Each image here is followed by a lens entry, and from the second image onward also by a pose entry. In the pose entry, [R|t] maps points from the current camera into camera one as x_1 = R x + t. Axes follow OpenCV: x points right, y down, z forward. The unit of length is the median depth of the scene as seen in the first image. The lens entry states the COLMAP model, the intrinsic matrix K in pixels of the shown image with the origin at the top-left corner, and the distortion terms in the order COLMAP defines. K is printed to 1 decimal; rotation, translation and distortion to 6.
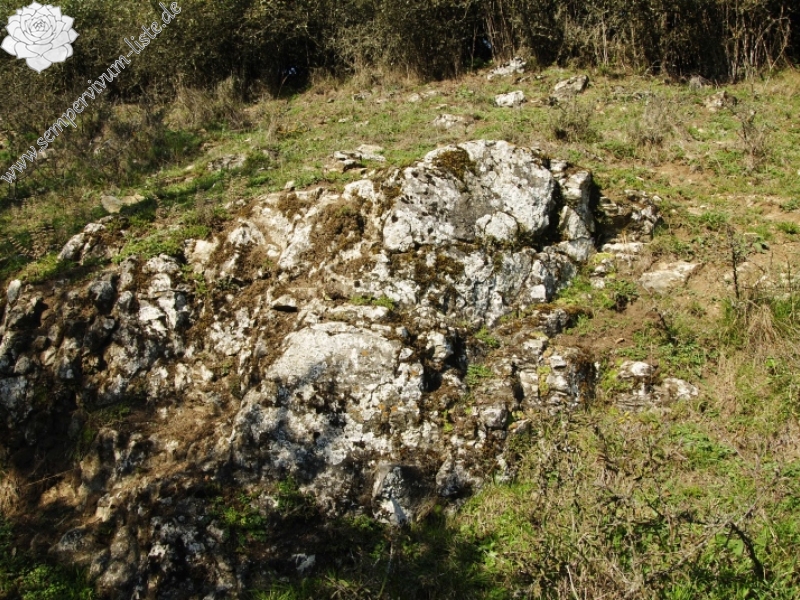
lens RADIAL K [[721.2, 0, 400.0], [0, 721.2, 300.0], [0, 0, 1]] dist [-0.087793, 0.000757]
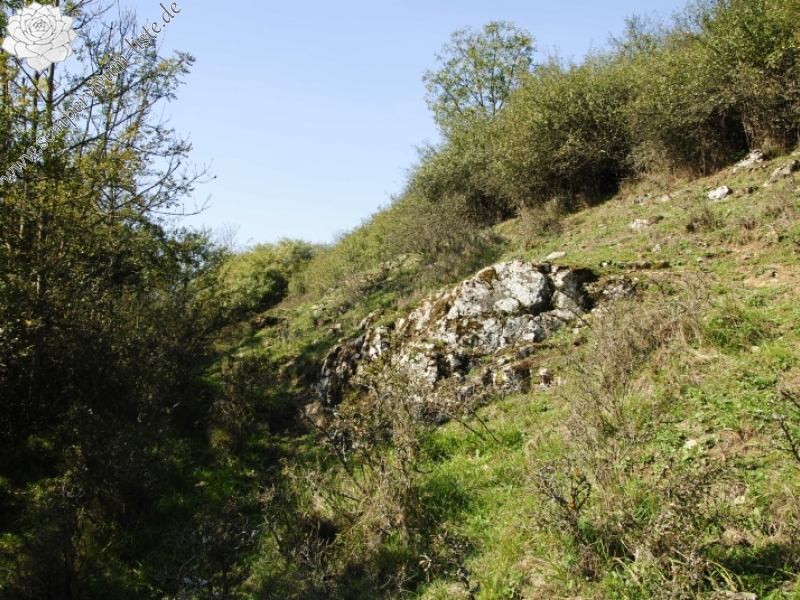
lens RADIAL K [[721.2, 0, 400.0], [0, 721.2, 300.0], [0, 0, 1]] dist [-0.087793, 0.000757]
pose [[0.773823, -0.066048, -0.629949, 1.195540], [-0.000227, 0.994520, -0.104550, 0.097147], [0.633402, 0.081046, 0.769567, -0.758781]]
